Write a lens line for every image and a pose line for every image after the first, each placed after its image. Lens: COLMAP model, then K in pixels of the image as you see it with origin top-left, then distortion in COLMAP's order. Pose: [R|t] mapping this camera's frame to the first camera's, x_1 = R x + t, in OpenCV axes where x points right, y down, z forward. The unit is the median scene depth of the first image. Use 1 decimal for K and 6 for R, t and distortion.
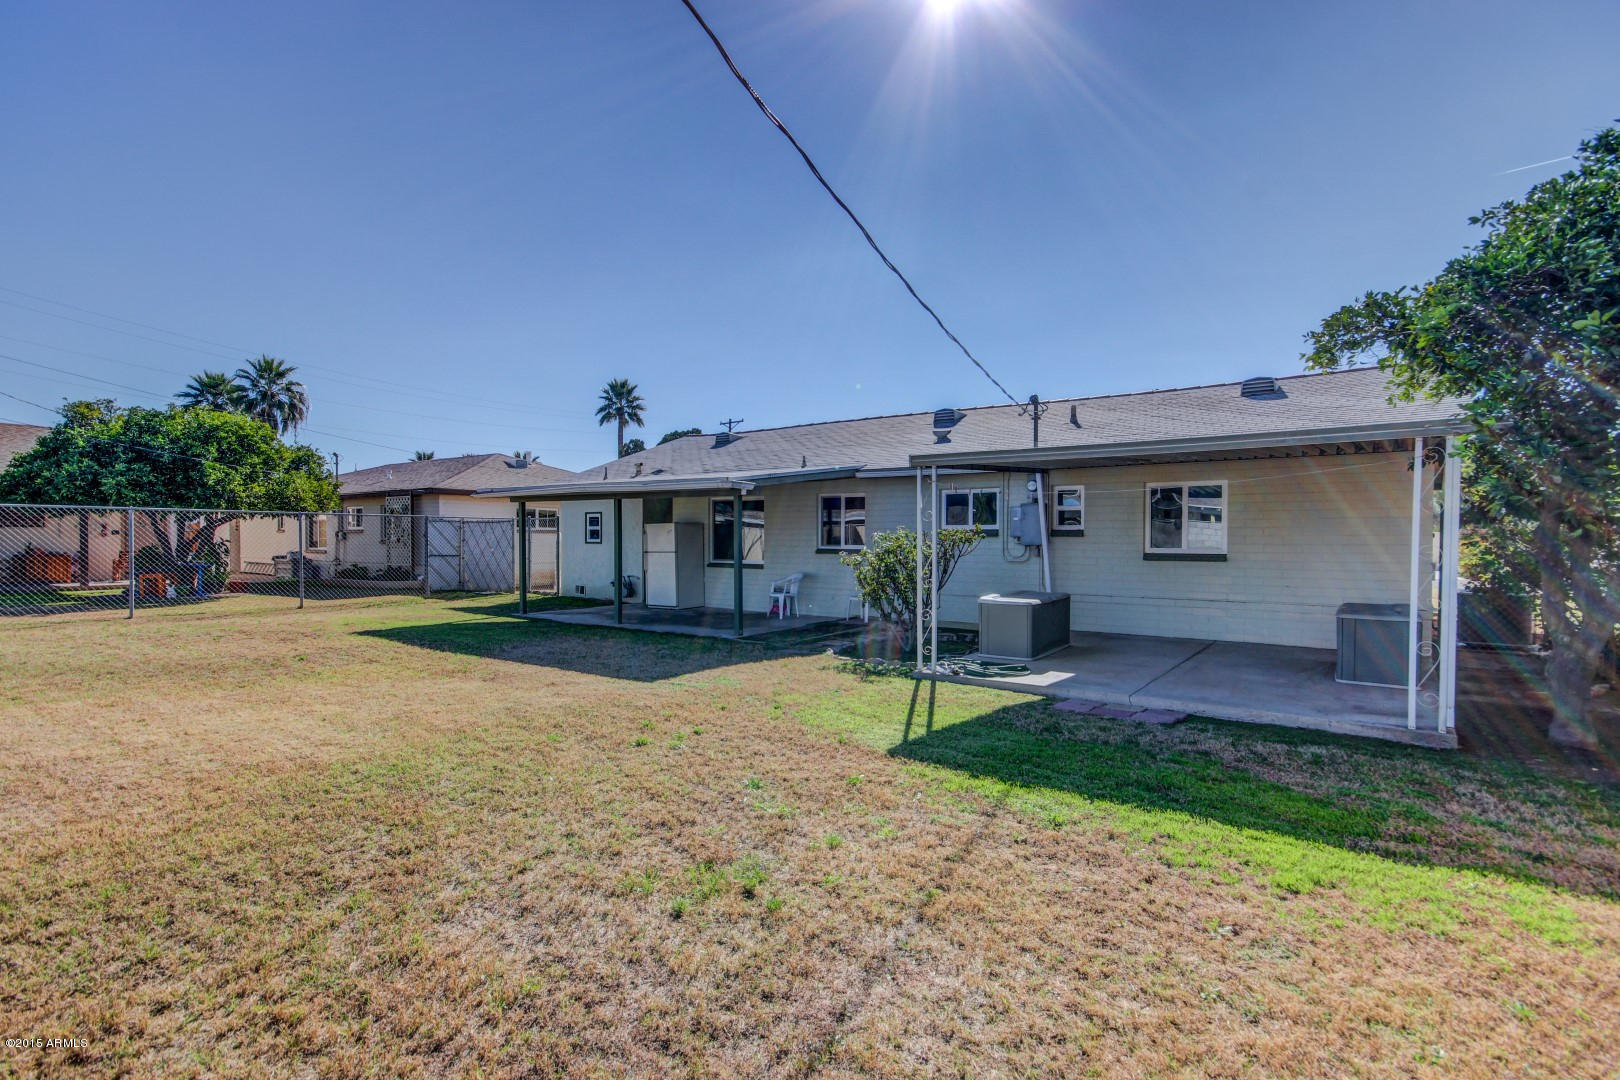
lens RADIAL K [[738.2, 0, 813.7], [0, 738.2, 549.0], [0, 0, 1]] dist [0.021309, -0.009750]
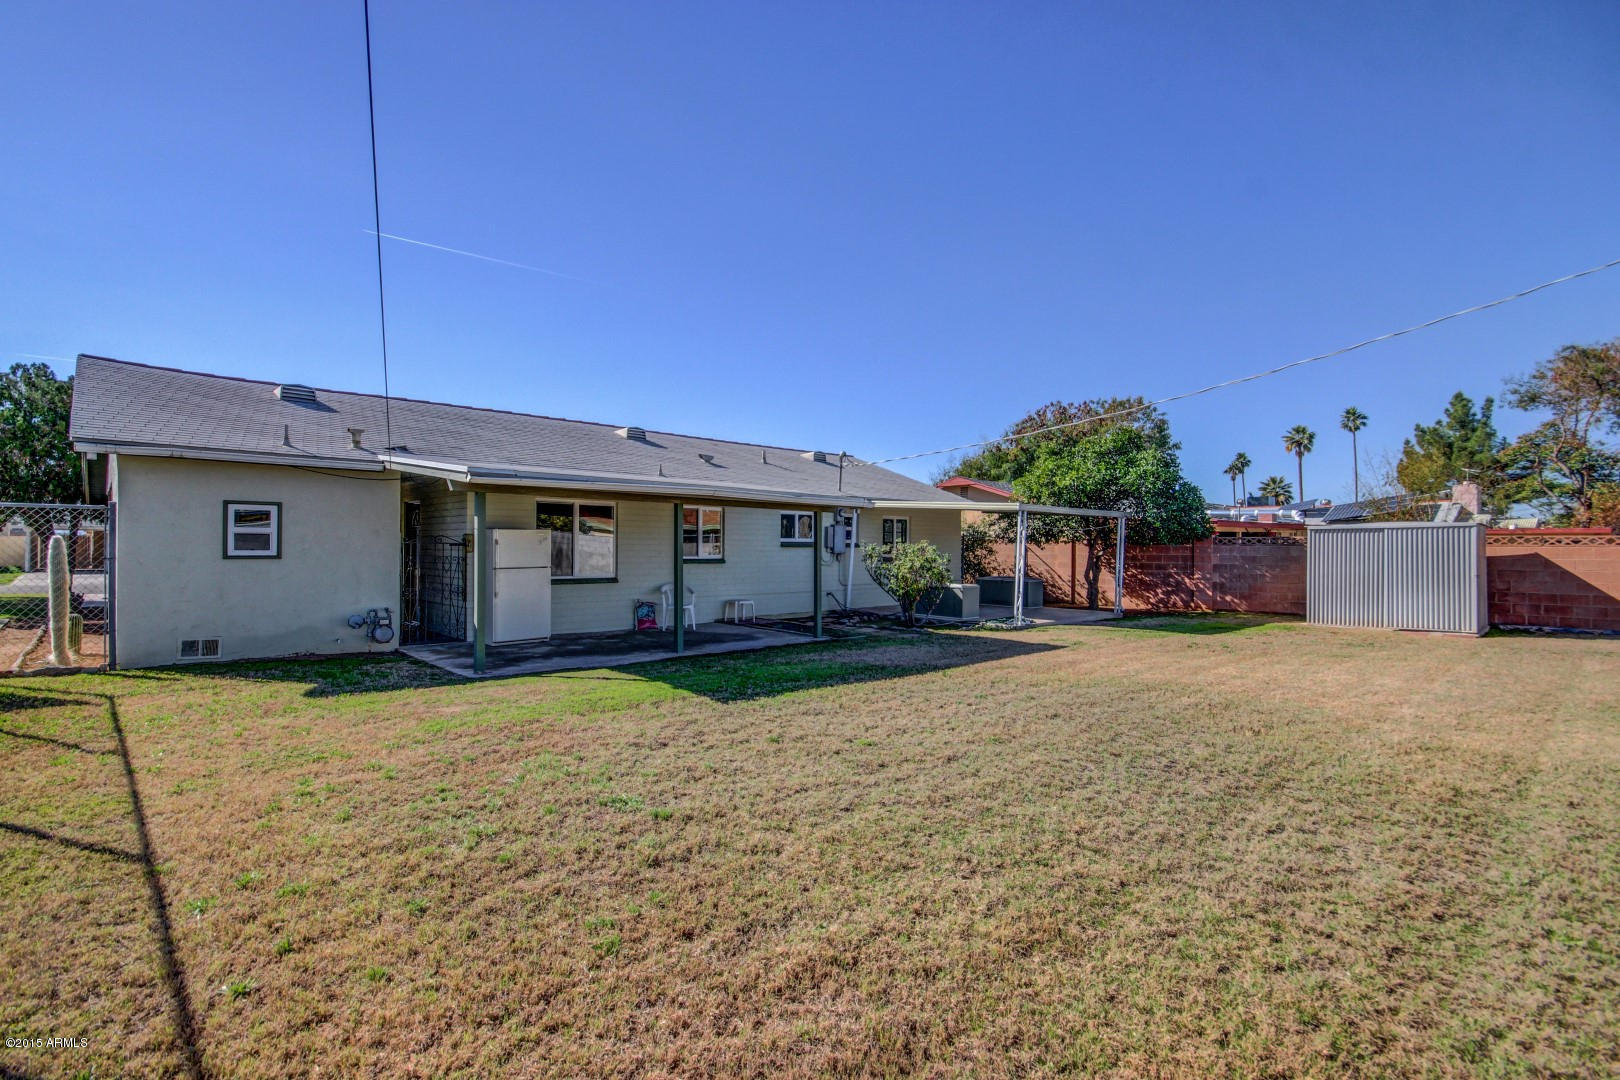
lens RADIAL K [[738.2, 0, 813.7], [0, 738.2, 549.0], [0, 0, 1]] dist [0.021309, -0.009750]
pose [[0.176718, -0.001943, 0.984260, -0.923048], [0.013999, 0.999902, -0.000540, -0.009755], [-0.984162, 0.013874, 0.176727, 0.594810]]
